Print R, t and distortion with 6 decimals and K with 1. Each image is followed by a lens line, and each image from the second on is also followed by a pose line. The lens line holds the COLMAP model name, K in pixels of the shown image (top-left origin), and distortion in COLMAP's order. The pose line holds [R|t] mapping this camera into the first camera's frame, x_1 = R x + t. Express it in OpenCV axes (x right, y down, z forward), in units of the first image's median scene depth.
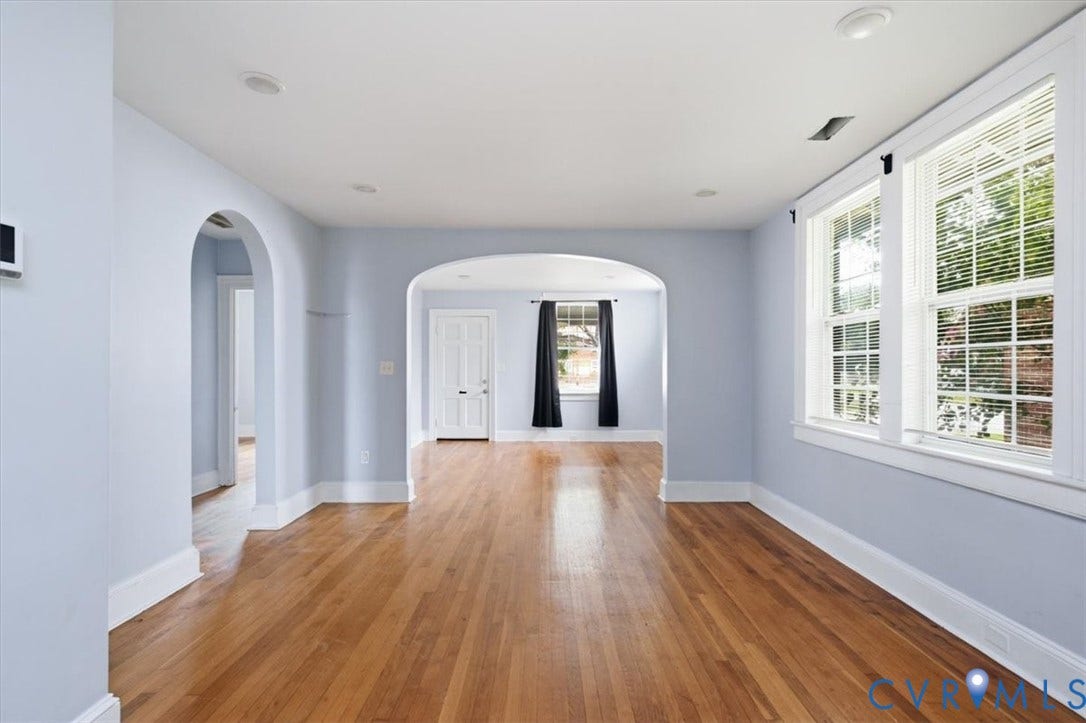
lens RADIAL K [[525.5, 0, 556.0], [0, 525.5, 365.3], [0, 0, 1]] dist [-0.007467, 0.001300]
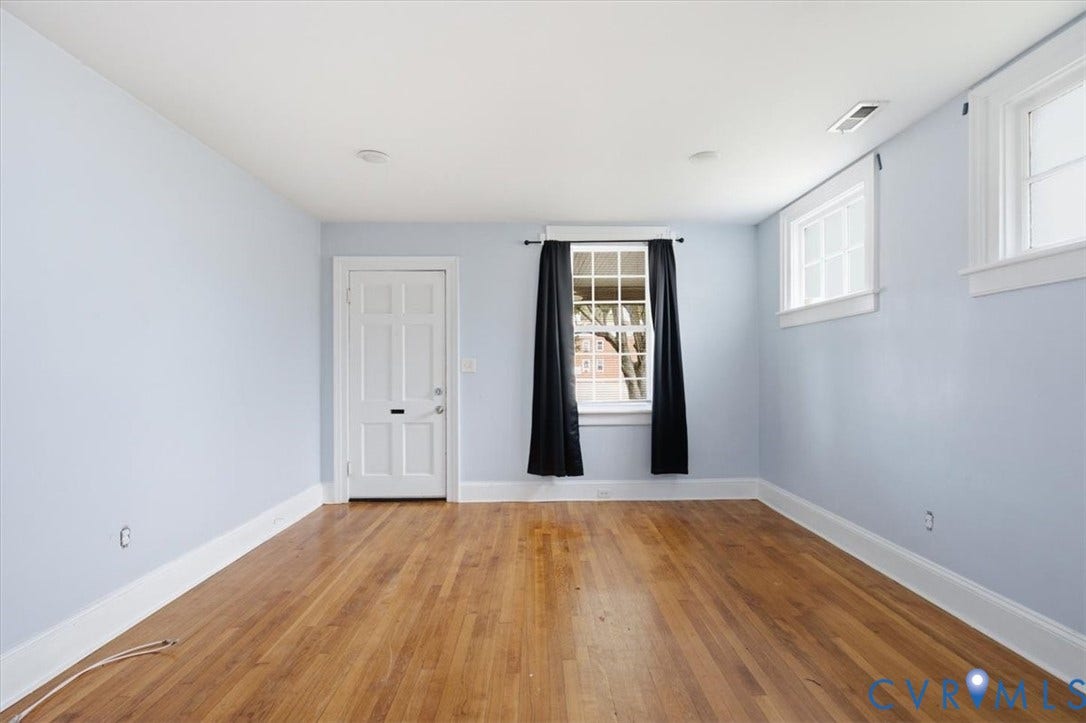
lens RADIAL K [[502.1, 0, 566.9], [0, 502.1, 367.3], [0, 0, 1]] dist [-0.004177, -0.001532]
pose [[0.999622, -0.005787, 0.026883, -0.018332], [0.005873, 0.999978, -0.003132, 0.008862], [-0.026865, 0.003289, 0.999634, 0.486384]]
